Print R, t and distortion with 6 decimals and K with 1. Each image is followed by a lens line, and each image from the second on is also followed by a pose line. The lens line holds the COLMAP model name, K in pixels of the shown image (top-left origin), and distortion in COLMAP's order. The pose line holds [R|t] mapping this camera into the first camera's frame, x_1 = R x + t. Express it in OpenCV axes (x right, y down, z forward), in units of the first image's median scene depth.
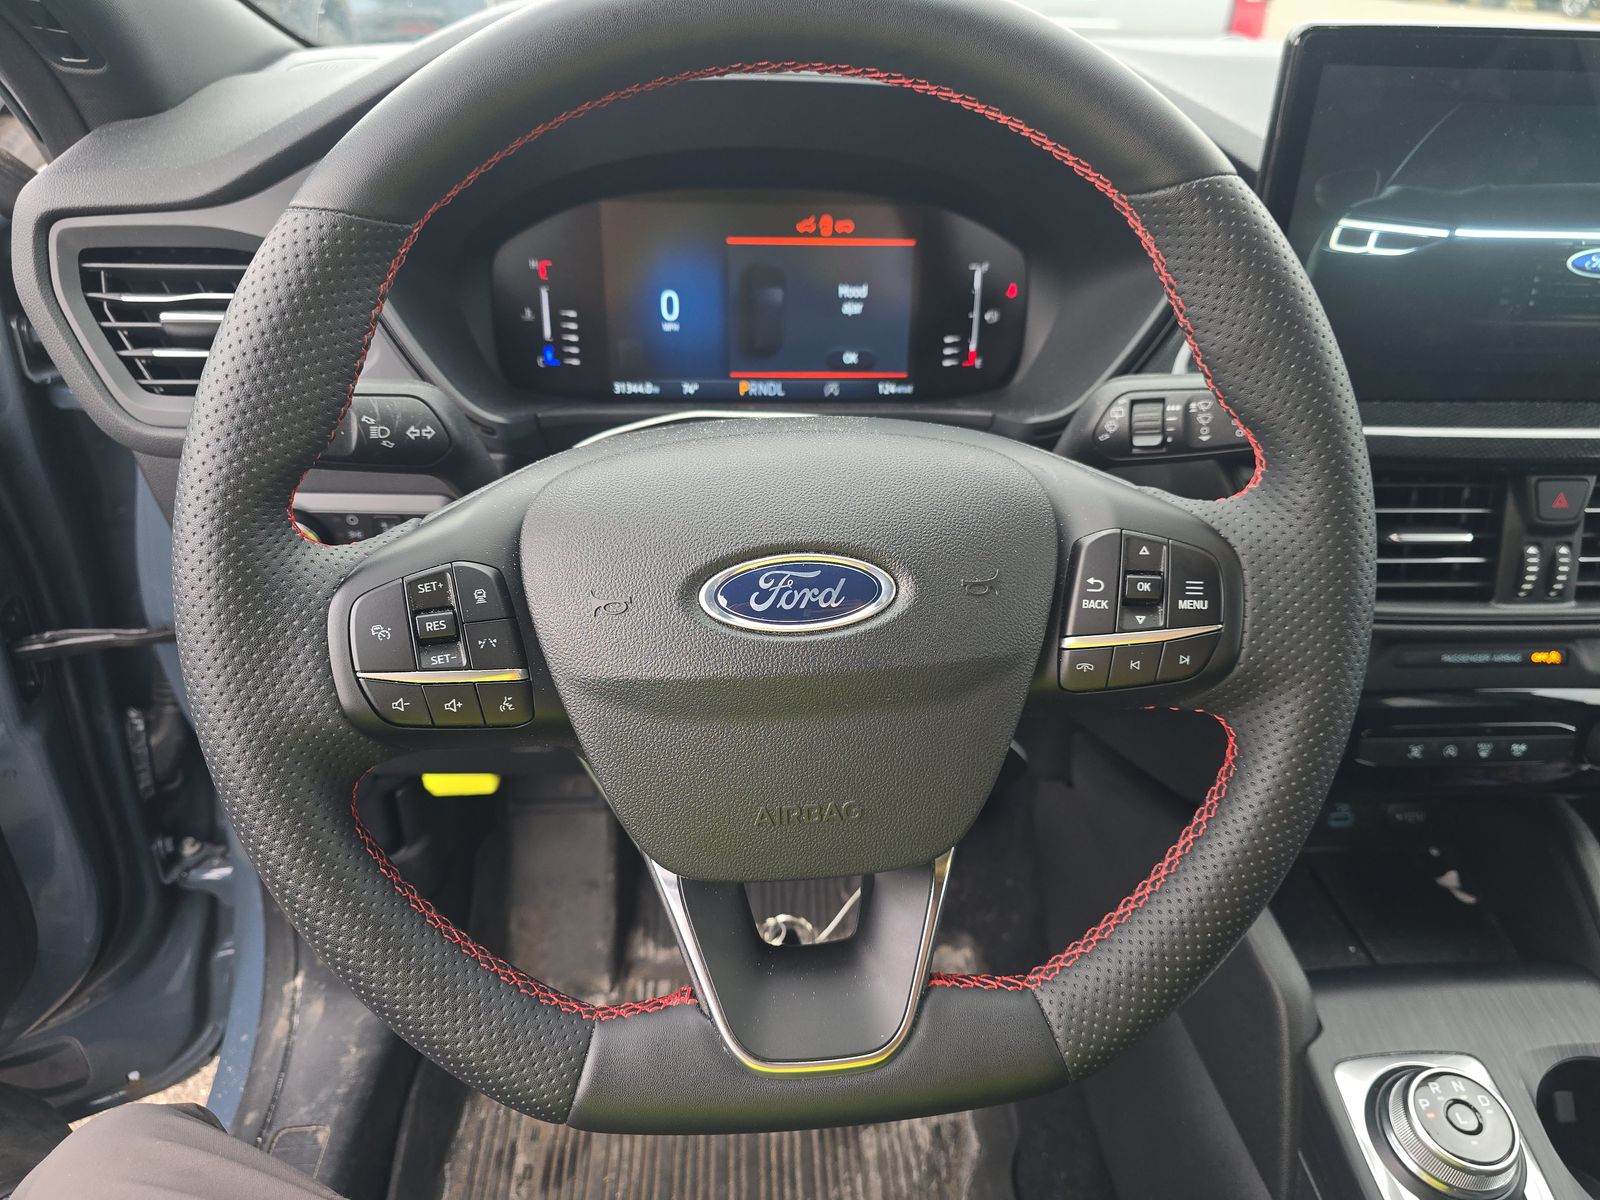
lens RADIAL K [[1054.5, 0, 791.7], [0, 1054.5, 604.0], [0, 0, 1]] dist [0.022827, -0.016701]
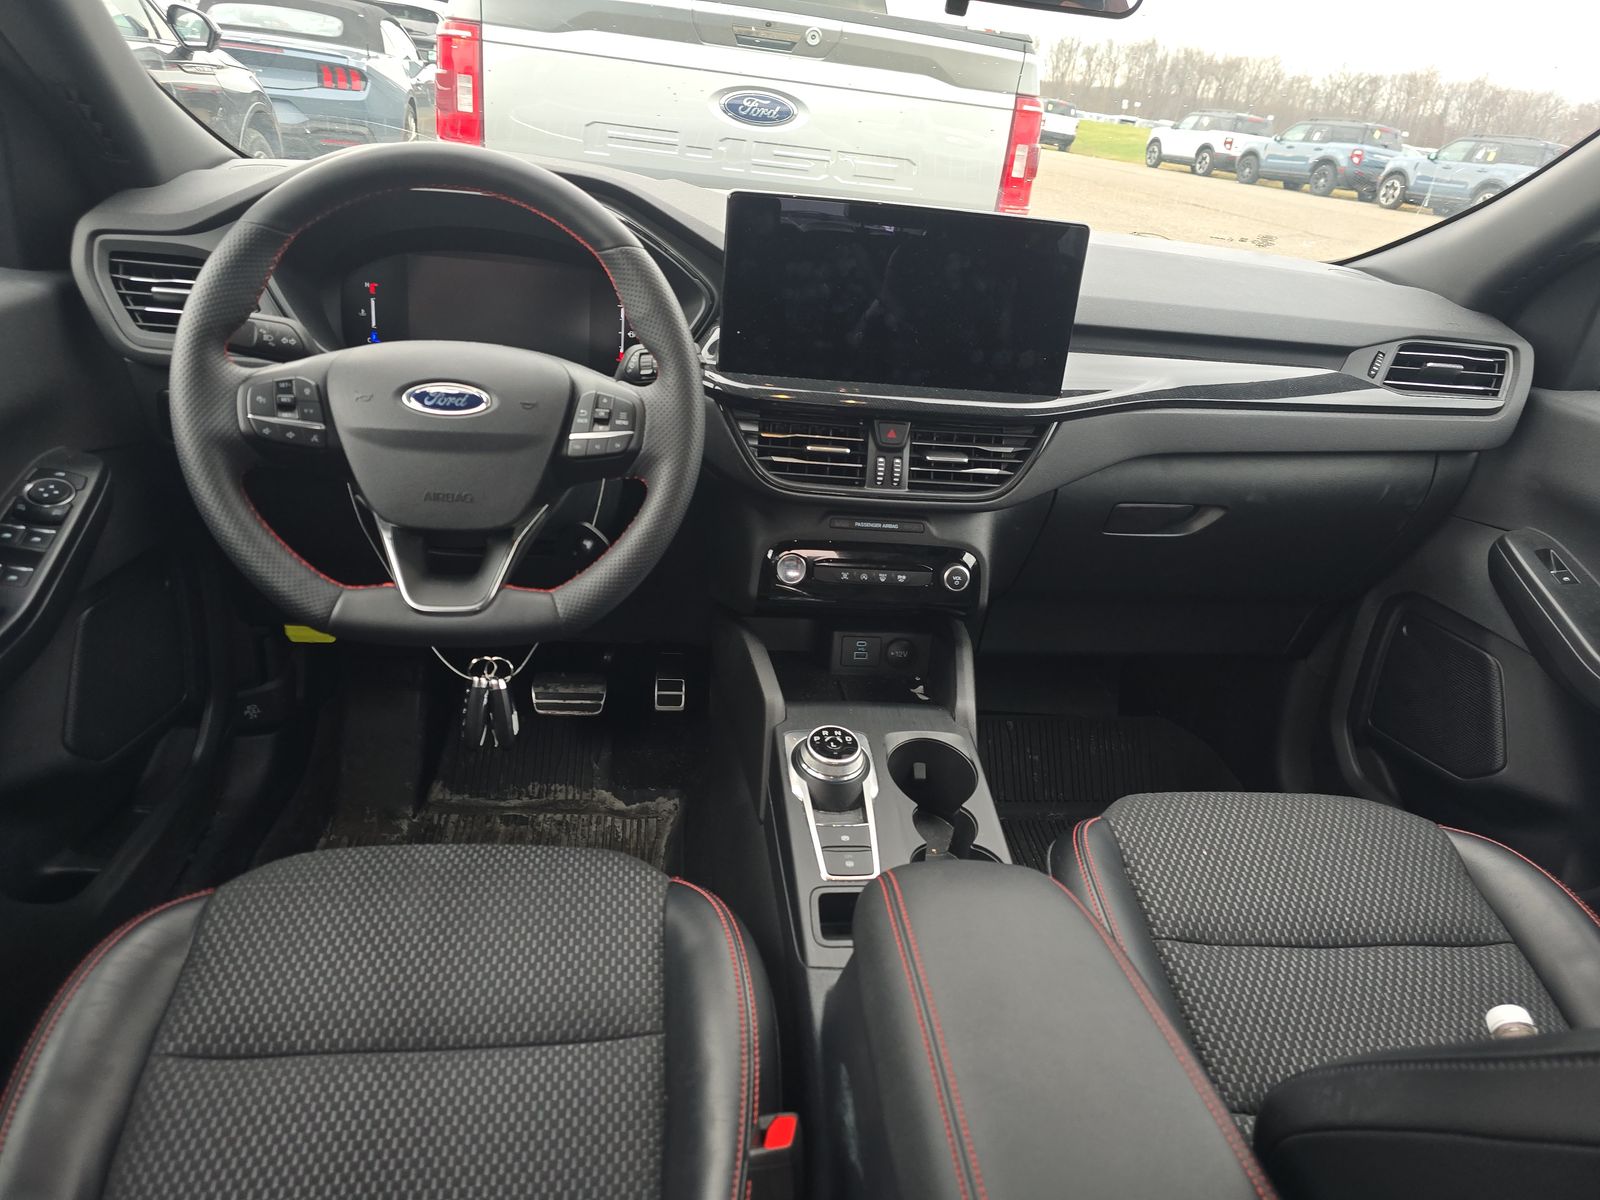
lens RADIAL K [[1054.5, 0, 807.6], [0, 1054.5, 611.6], [0, 0, 1]] dist [0.022827, -0.016701]
pose [[0.993766, 0.042116, 0.103221, 0.368080], [-0.031440, 0.994189, -0.102954, 0.428280], [-0.106957, 0.099067, 0.989316, -0.876534]]
